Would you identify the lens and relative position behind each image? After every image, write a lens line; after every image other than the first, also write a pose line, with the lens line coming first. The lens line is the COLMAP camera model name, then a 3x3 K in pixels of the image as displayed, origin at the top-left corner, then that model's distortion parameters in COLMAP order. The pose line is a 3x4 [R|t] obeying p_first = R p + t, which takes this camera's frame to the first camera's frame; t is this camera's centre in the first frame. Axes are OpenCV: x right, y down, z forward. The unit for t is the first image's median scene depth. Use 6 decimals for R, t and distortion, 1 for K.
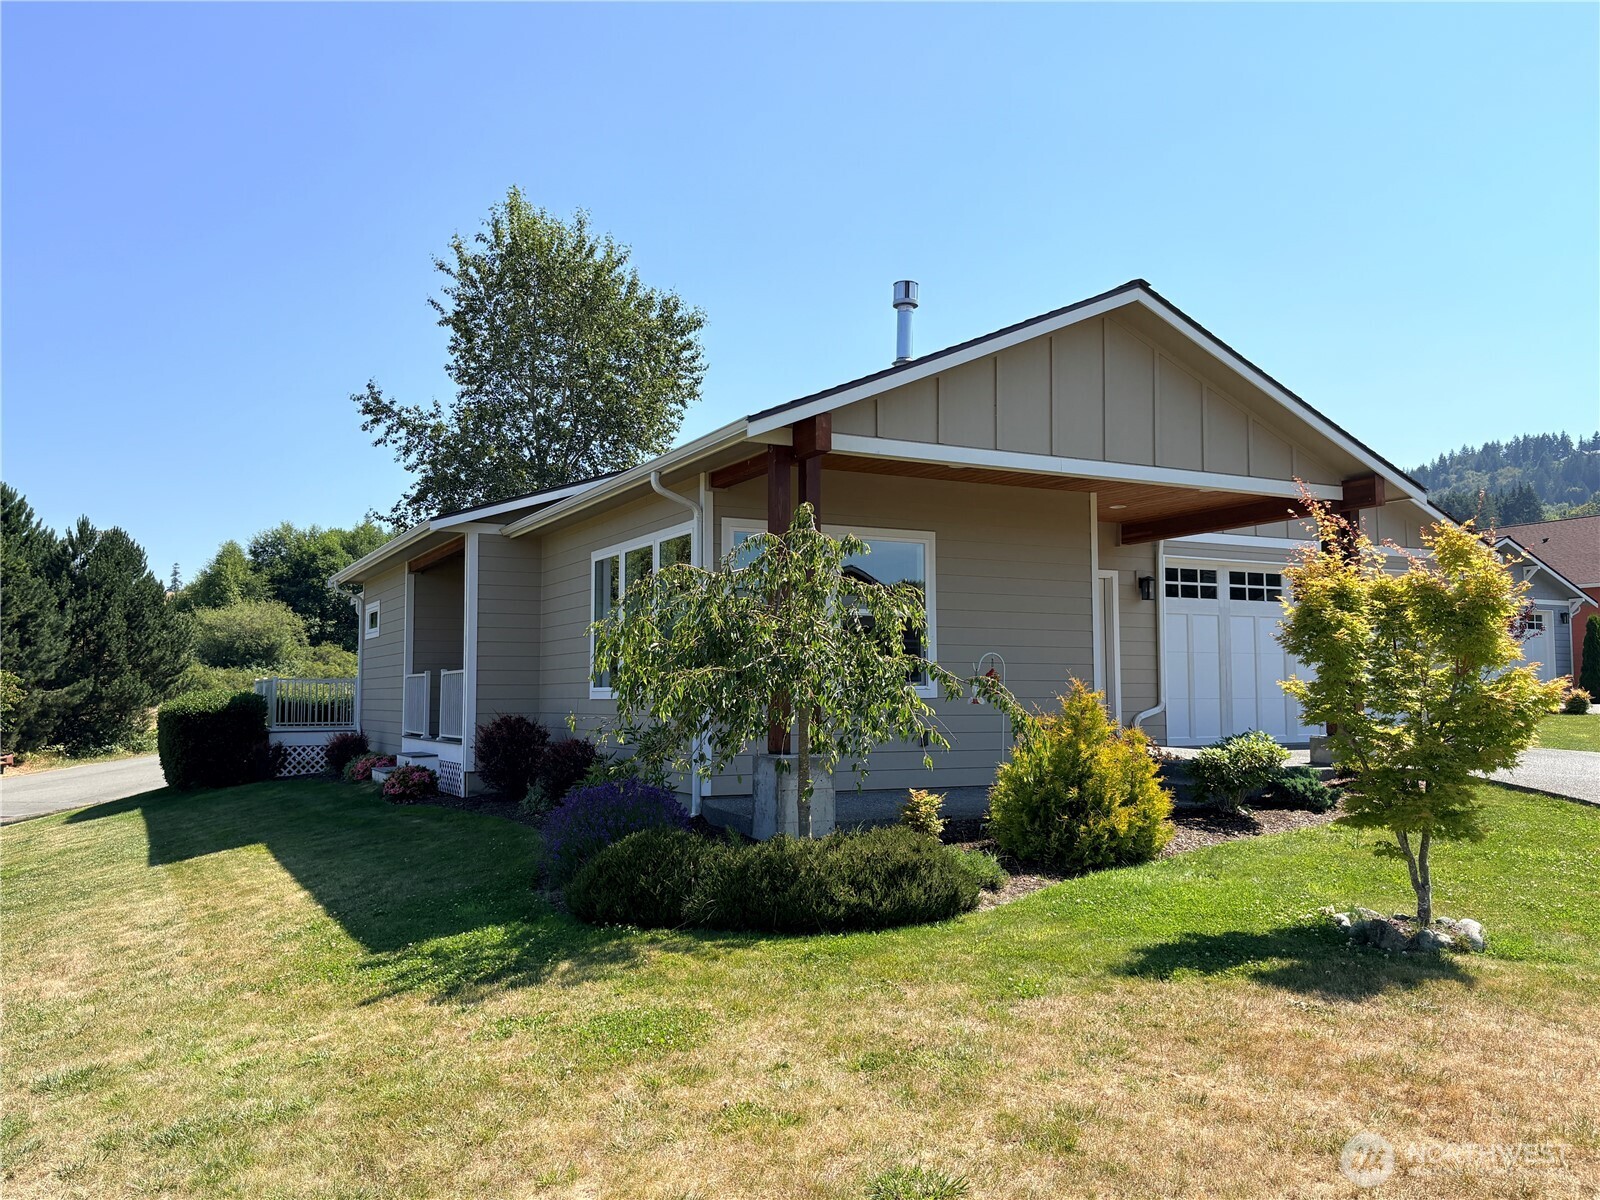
lens RADIAL K [[1257.9, 0, 800.0], [0, 1257.9, 600.0], [0, 0, 1]] dist [0.002619, -0.000488]
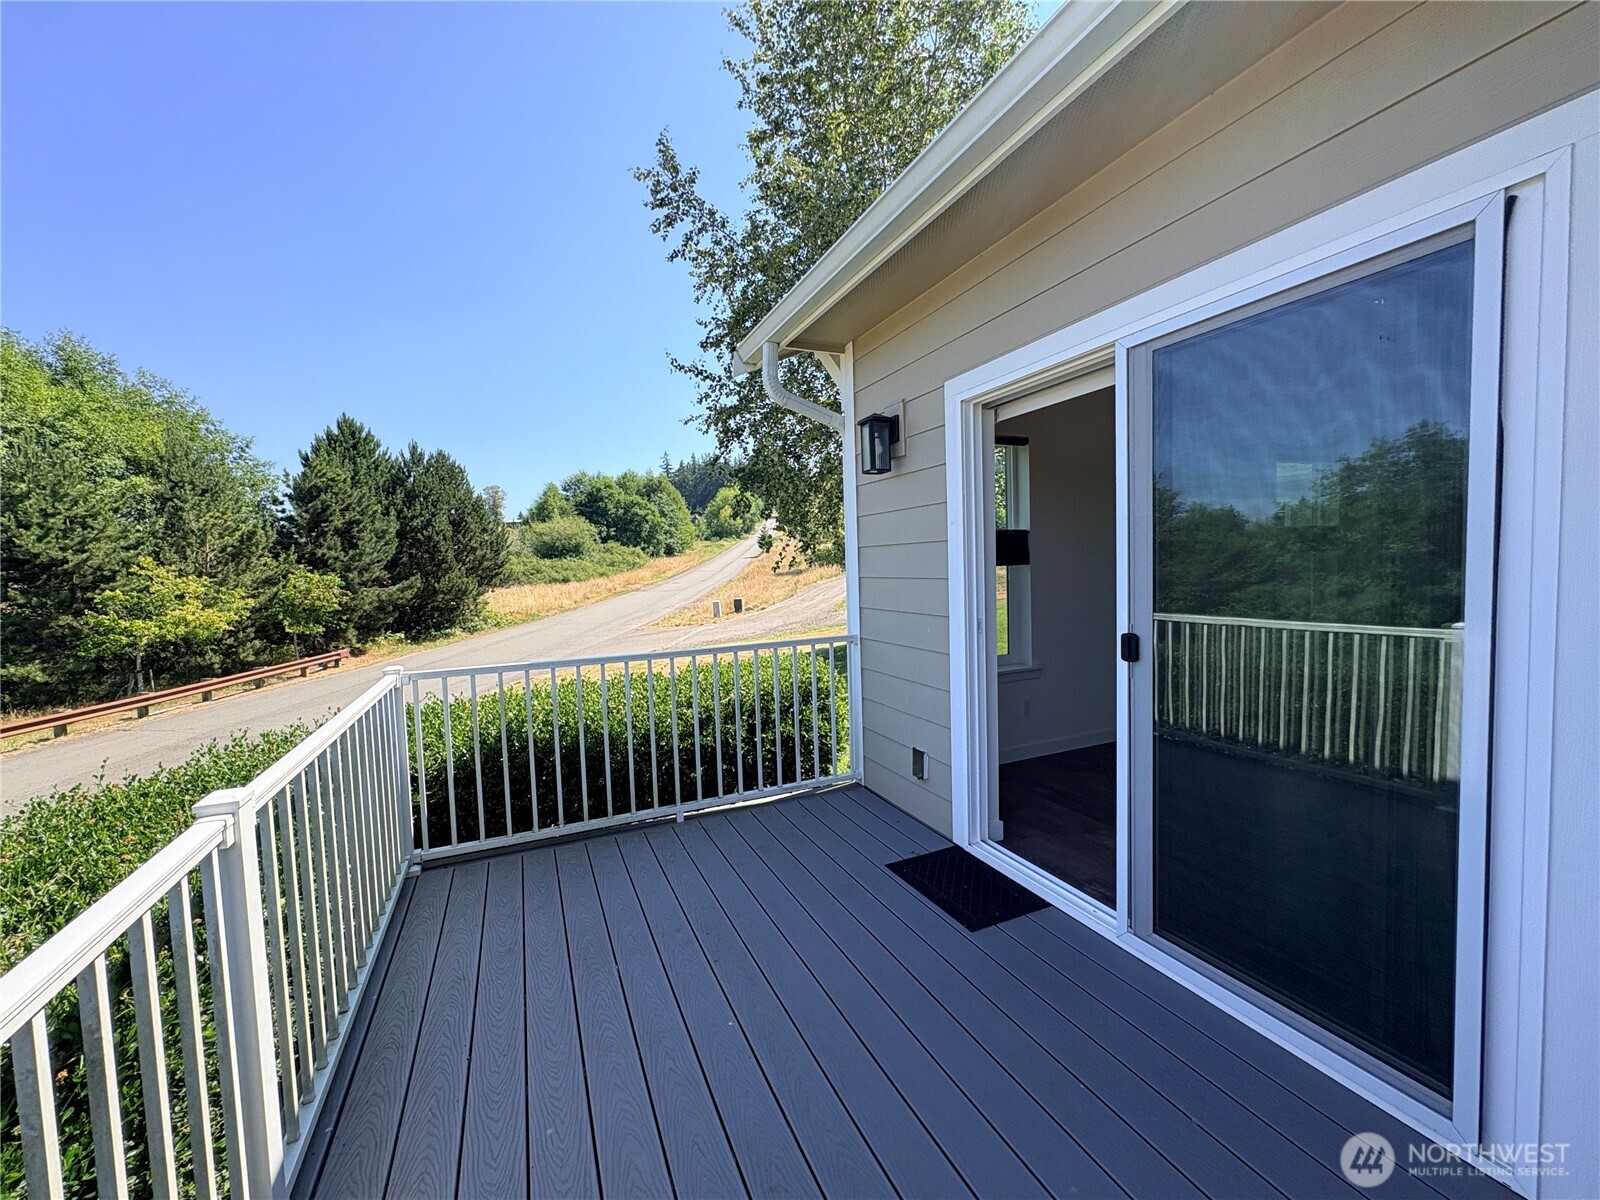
lens RADIAL K [[638.3, 0, 803.3], [0, 638.3, 601.8], [0, 0, 1]] dist [-0.000397, 0.000094]
pose [[0.997422, -0.023056, -0.067956, -0.153598], [0.032130, 0.990240, 0.135622, 0.015601], [0.064166, -0.137456, 0.988427, 0.392046]]
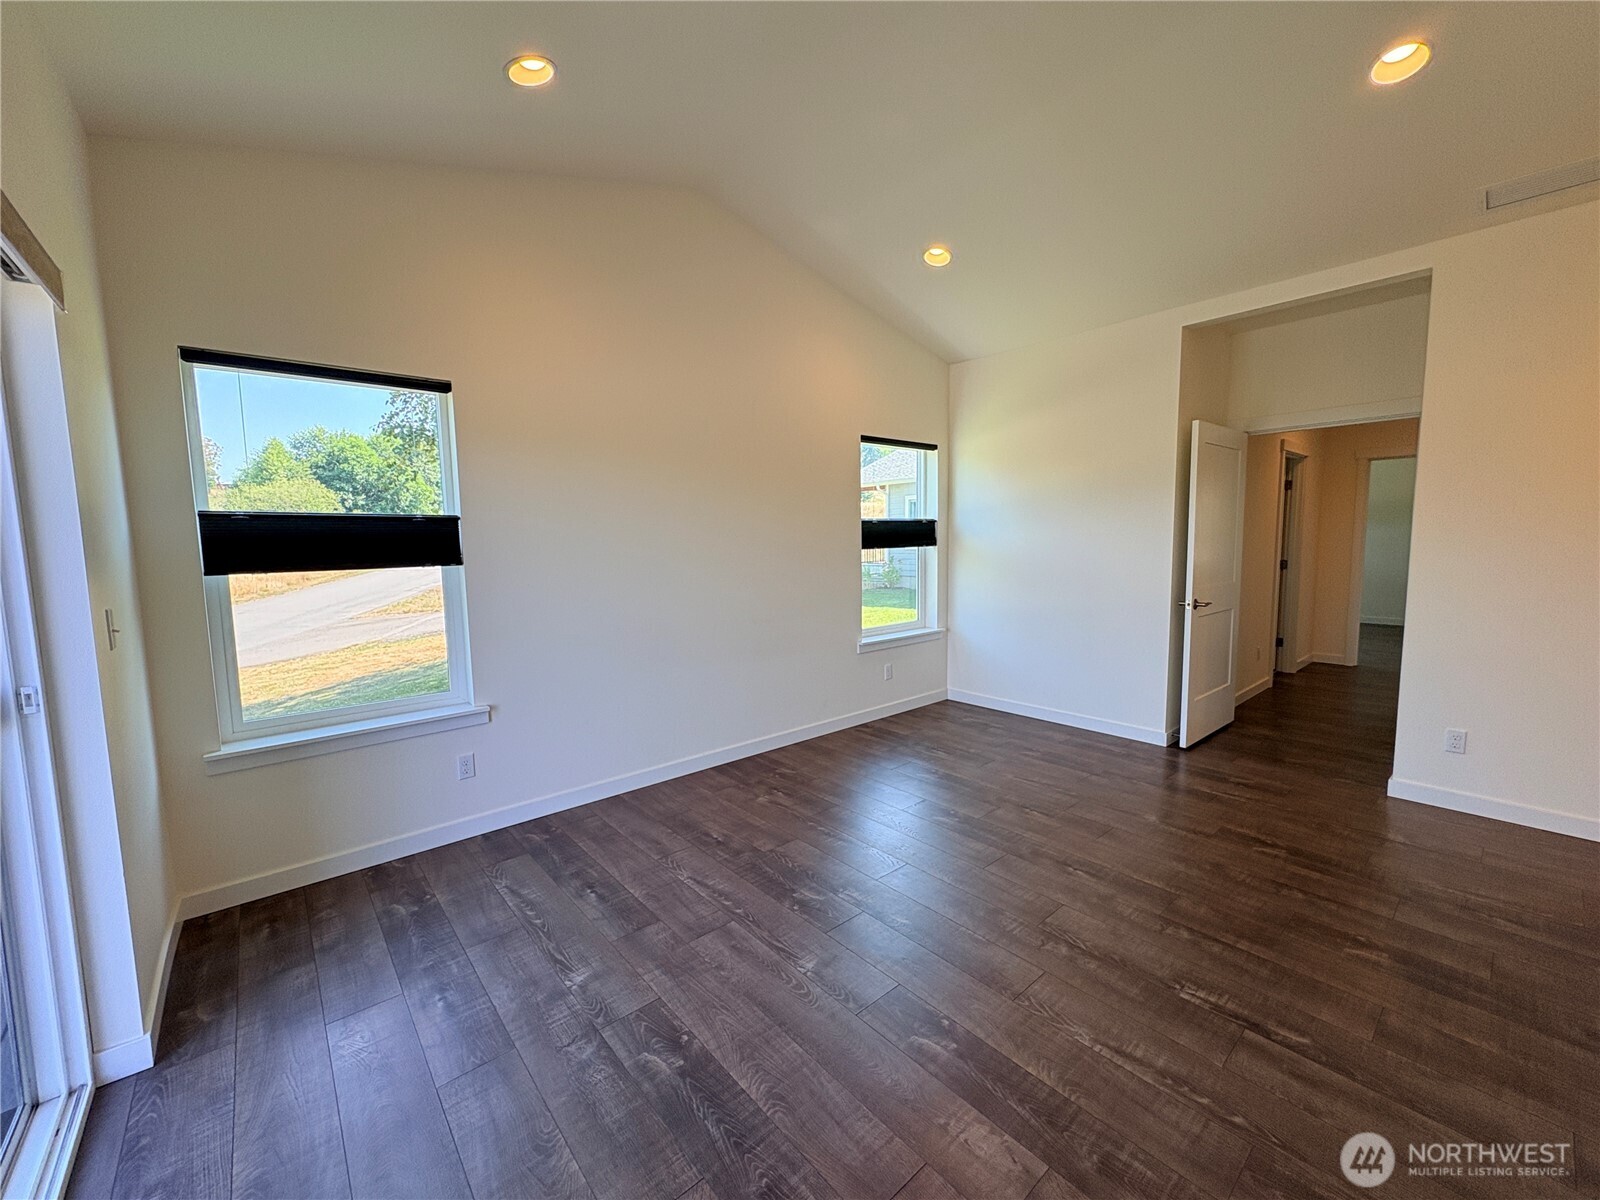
lens RADIAL K [[638.3, 0, 803.3], [0, 638.3, 601.8], [0, 0, 1]] dist [-0.000397, 0.000094]
pose [[0.974518, -0.033350, 0.221814, -0.115492], [-0.005662, 0.984913, 0.172959, 0.015887], [-0.224236, -0.169808, 0.959627, 0.411650]]
